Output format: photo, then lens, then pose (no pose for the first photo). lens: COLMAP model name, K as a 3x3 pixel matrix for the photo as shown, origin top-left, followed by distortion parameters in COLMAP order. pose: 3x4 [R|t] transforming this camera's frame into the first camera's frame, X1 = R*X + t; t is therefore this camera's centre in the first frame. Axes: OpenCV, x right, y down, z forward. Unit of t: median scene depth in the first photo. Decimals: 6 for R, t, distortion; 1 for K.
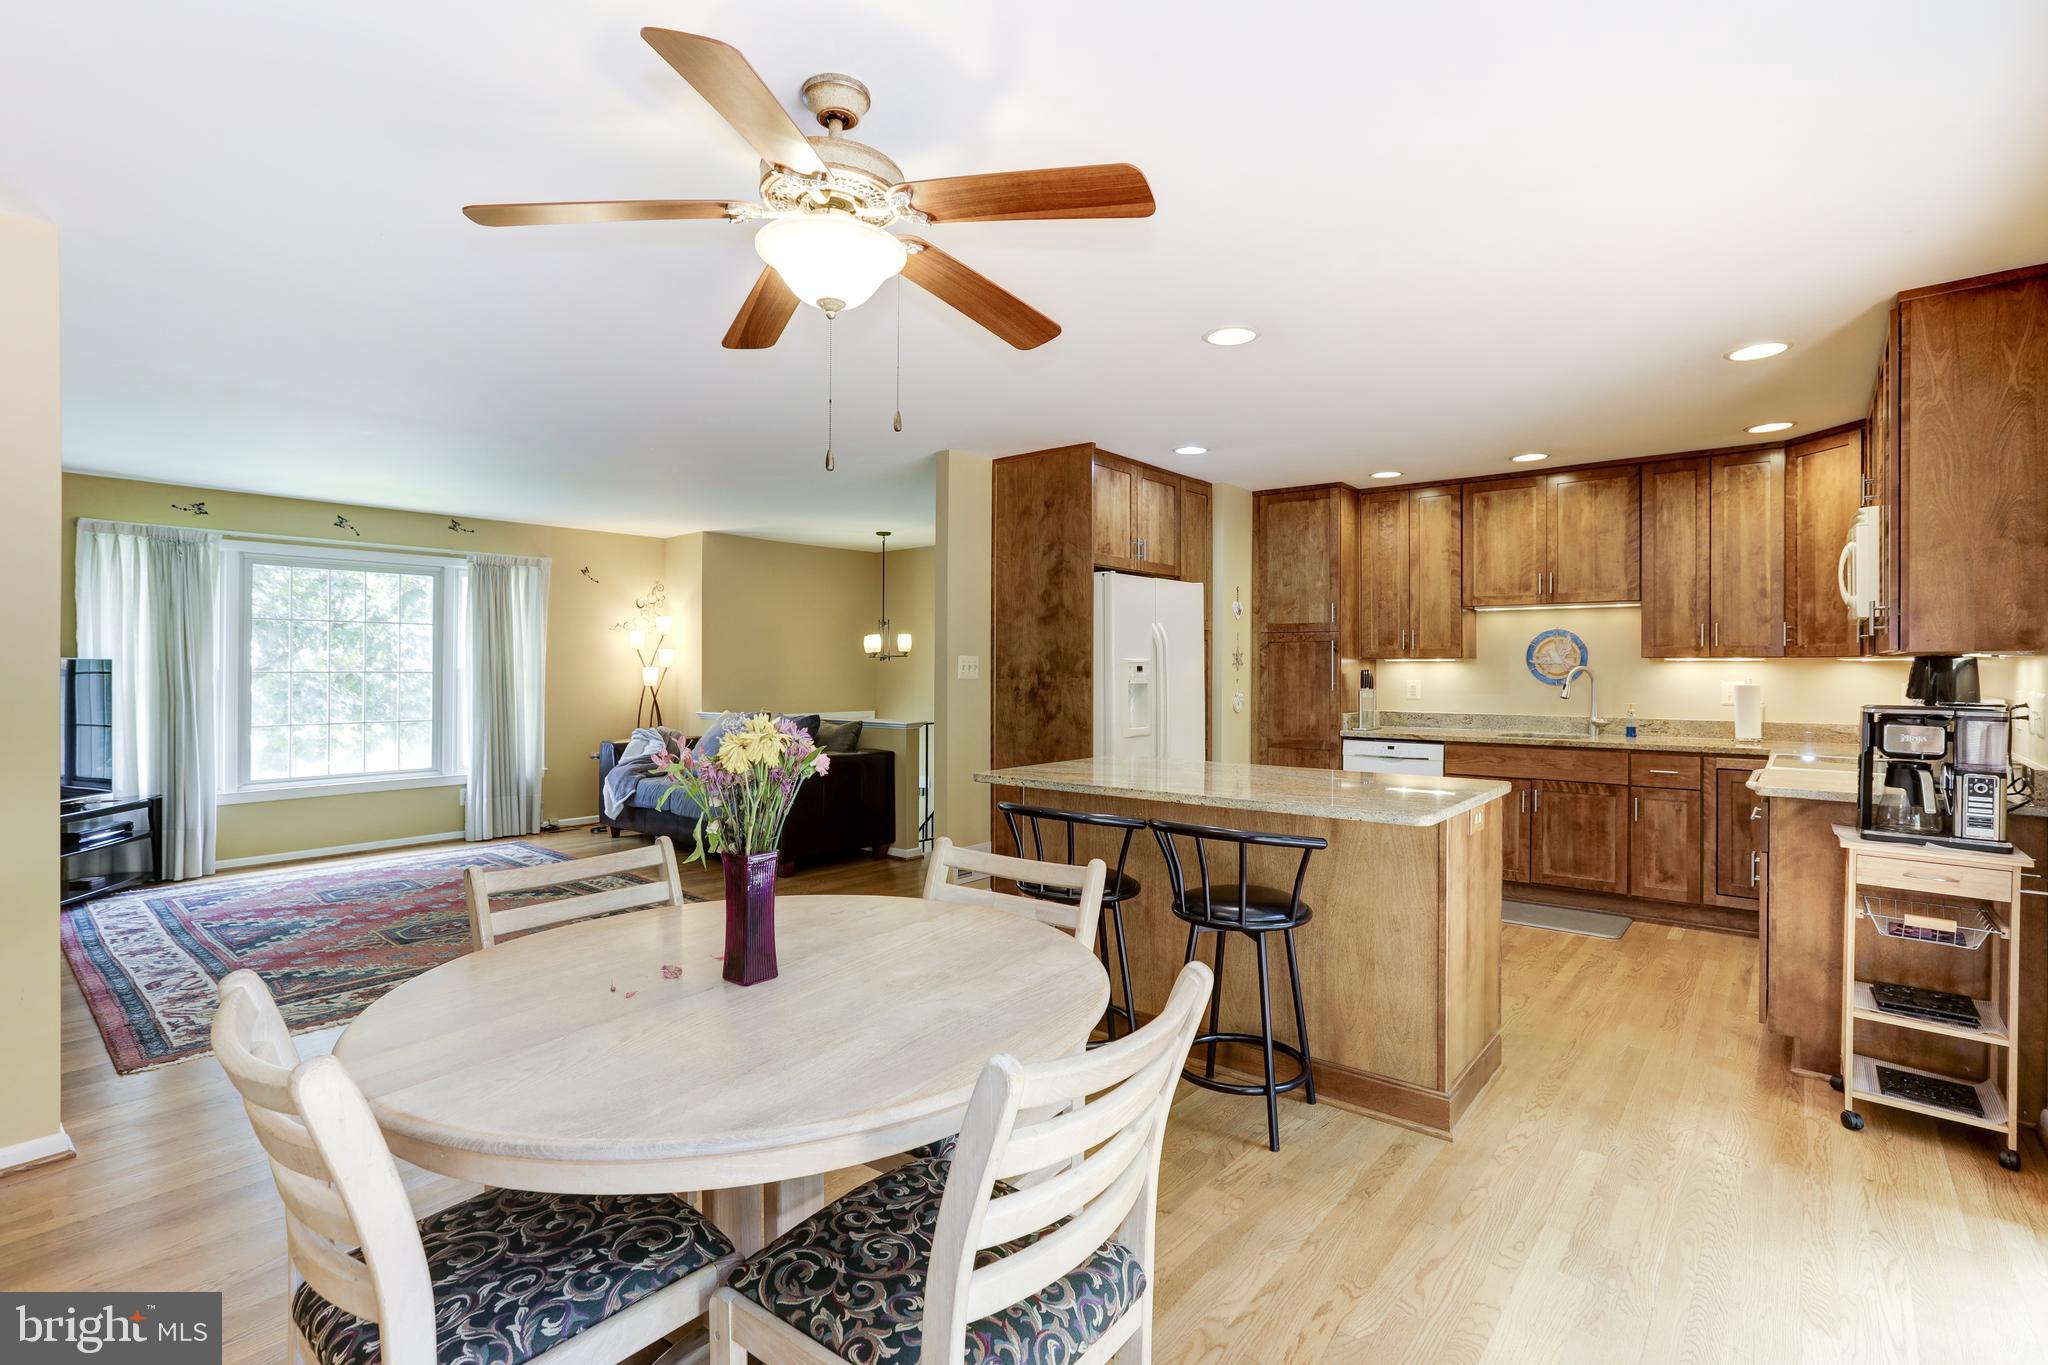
lens RADIAL K [[973.3, 0, 1010.1], [0, 973.3, 674.0], [0, 0, 1]] dist [-0.001510, 0.000591]
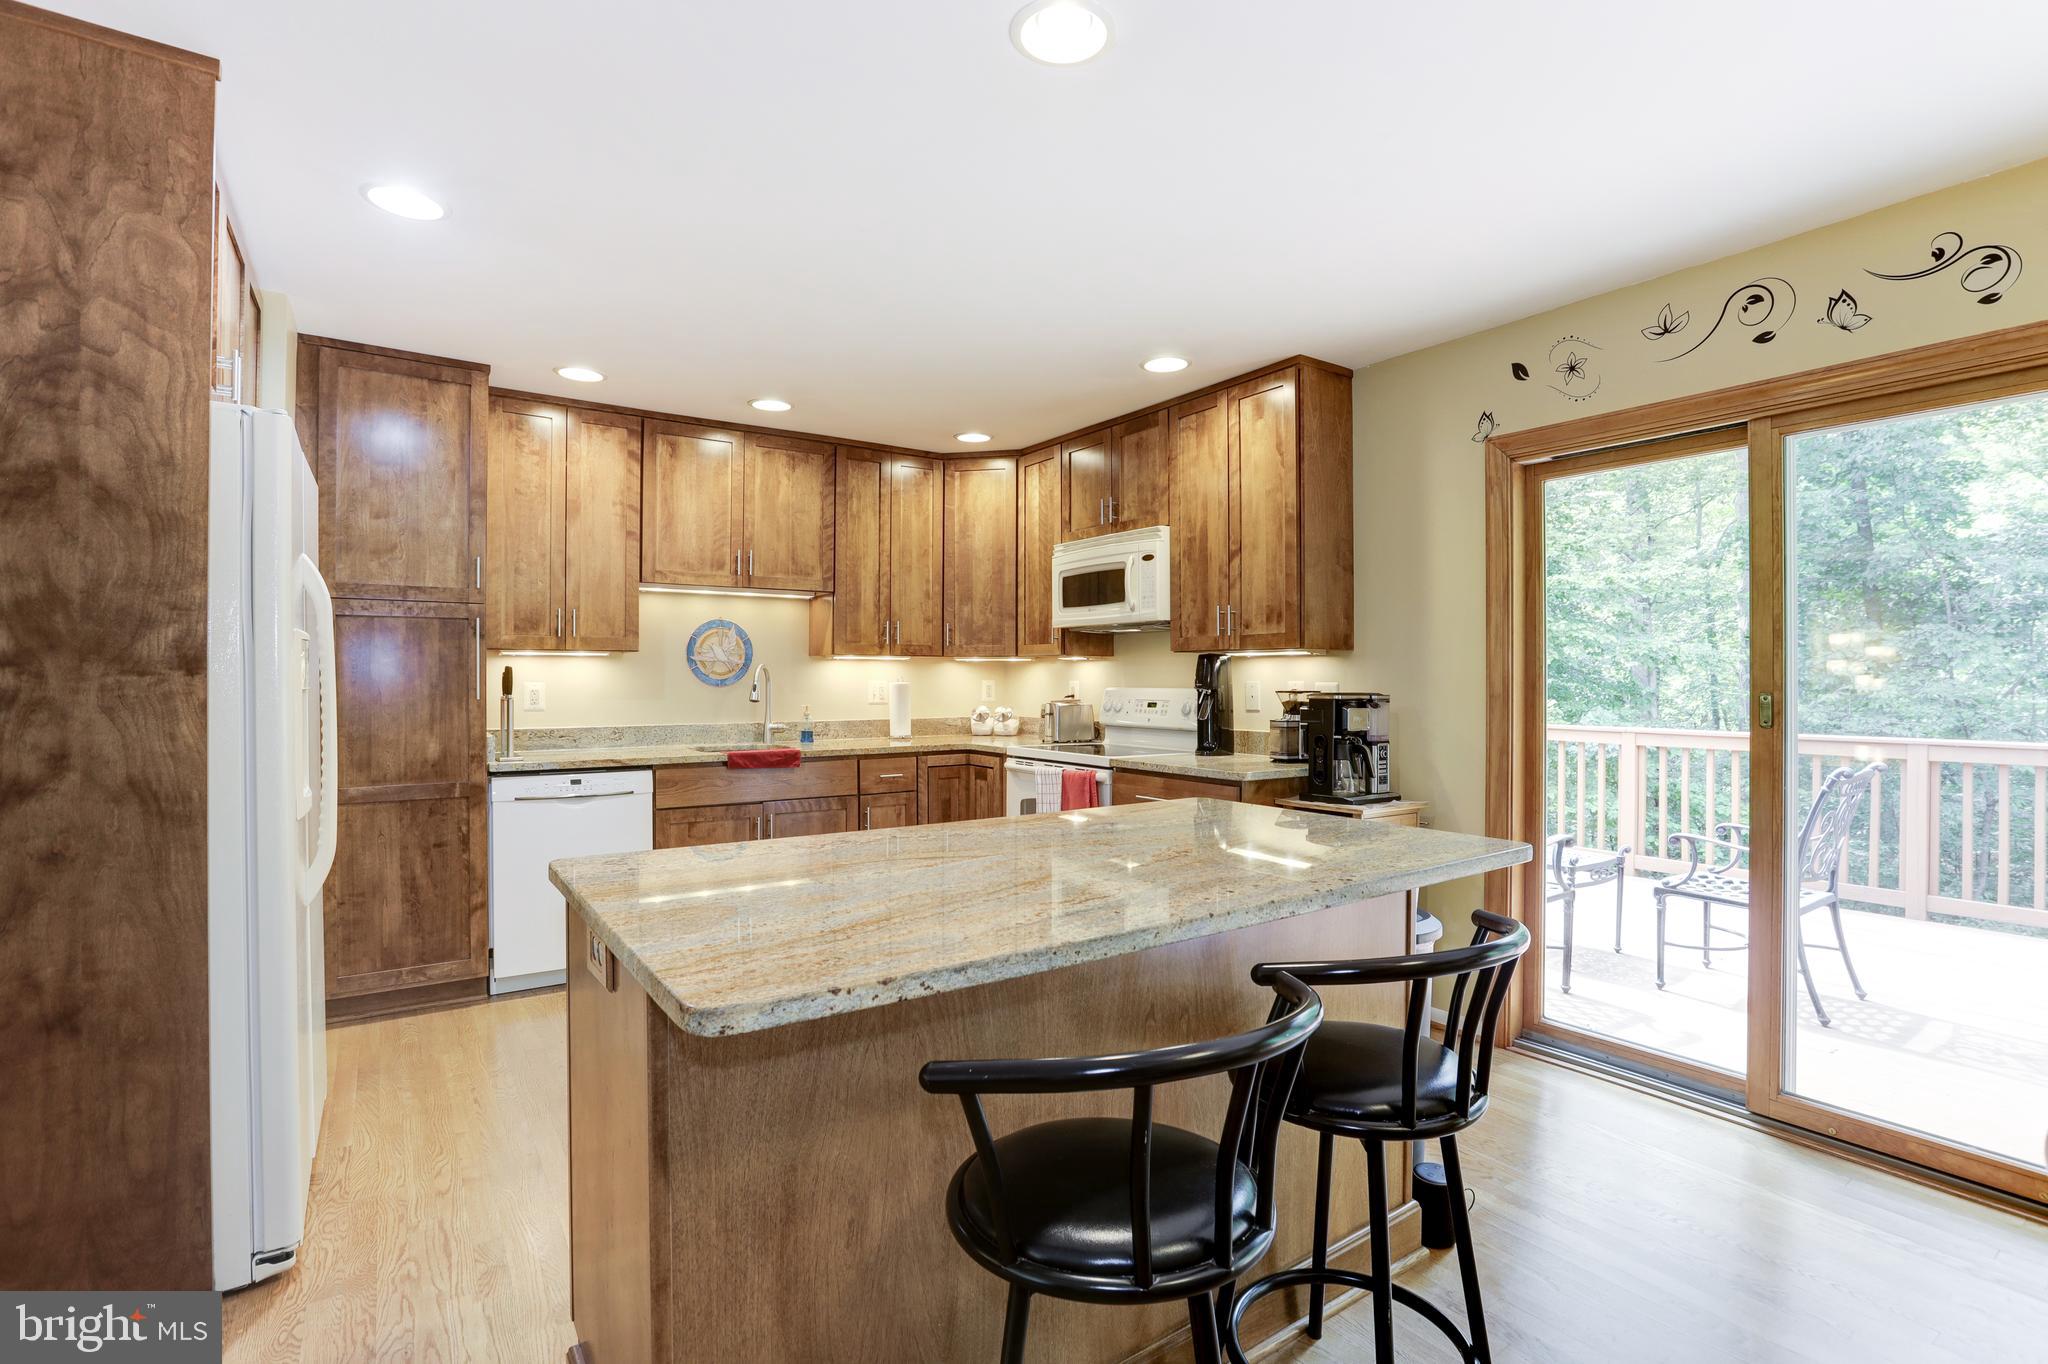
lens RADIAL K [[973.3, 0, 1073.7], [0, 973.3, 678.8], [0, 0, 1]] dist [-0.001510, 0.000591]
pose [[0.284660, -0.002592, 0.958625, -0.159089], [0.005669, 0.999983, 0.001020, 0.005967], [-0.958612, 0.005144, 0.284670, 0.486080]]
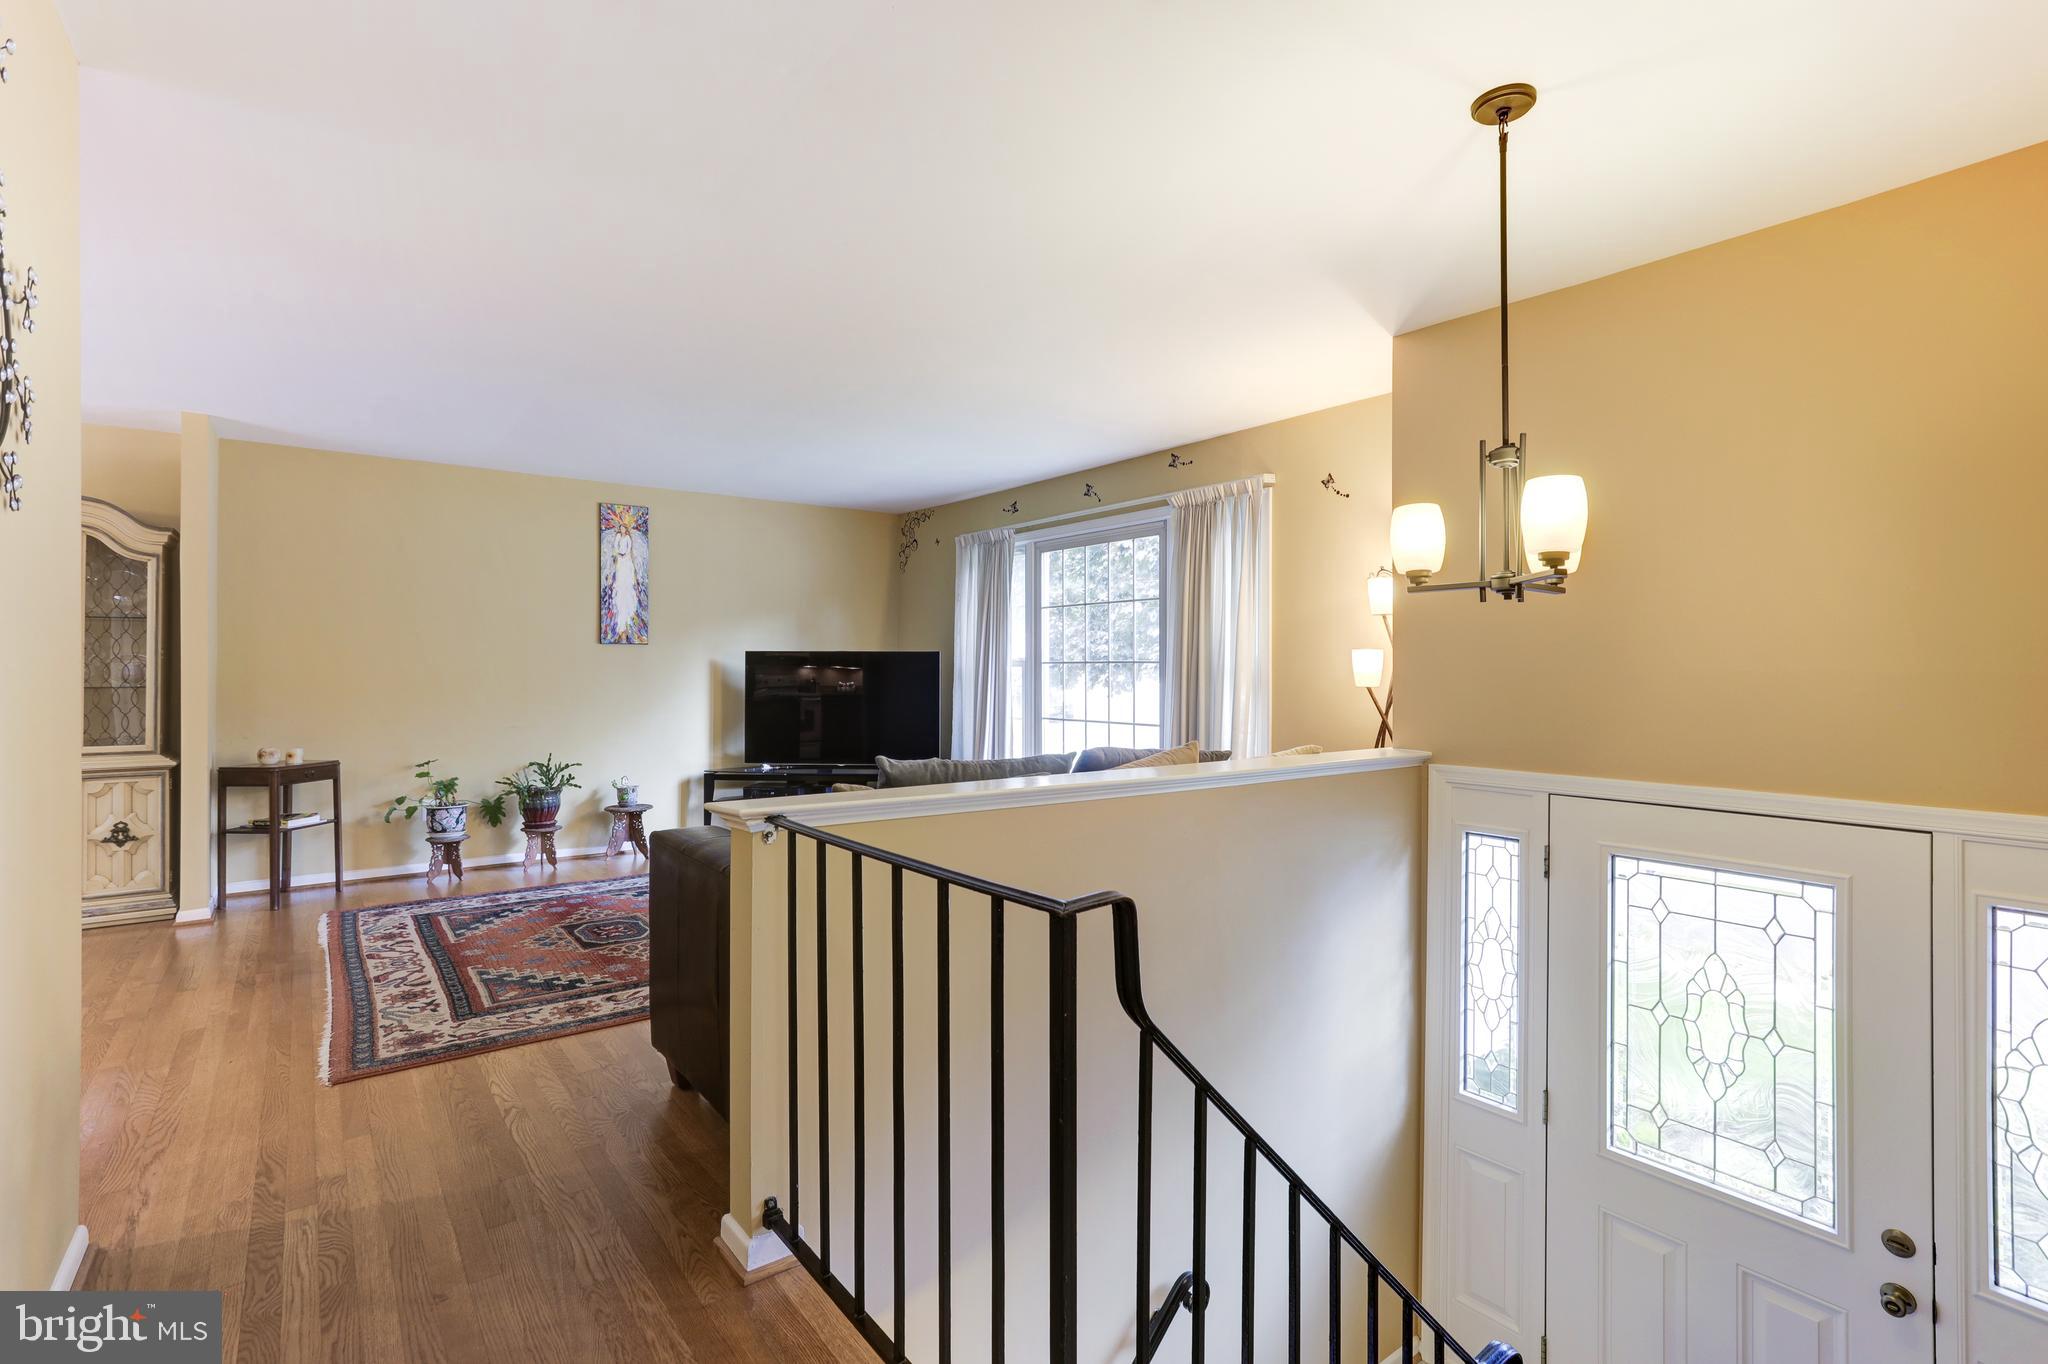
lens RADIAL K [[967.4, 0, 1030.9], [0, 967.4, 678.0], [0, 0, 1]] dist [0.001990, -0.000069]
pose [[-0.214953, 0.003765, -0.976617, 0.222956], [-0.010491, 0.999926, 0.006164, 0.008563], [0.976568, 0.011570, -0.214898, 1.511202]]
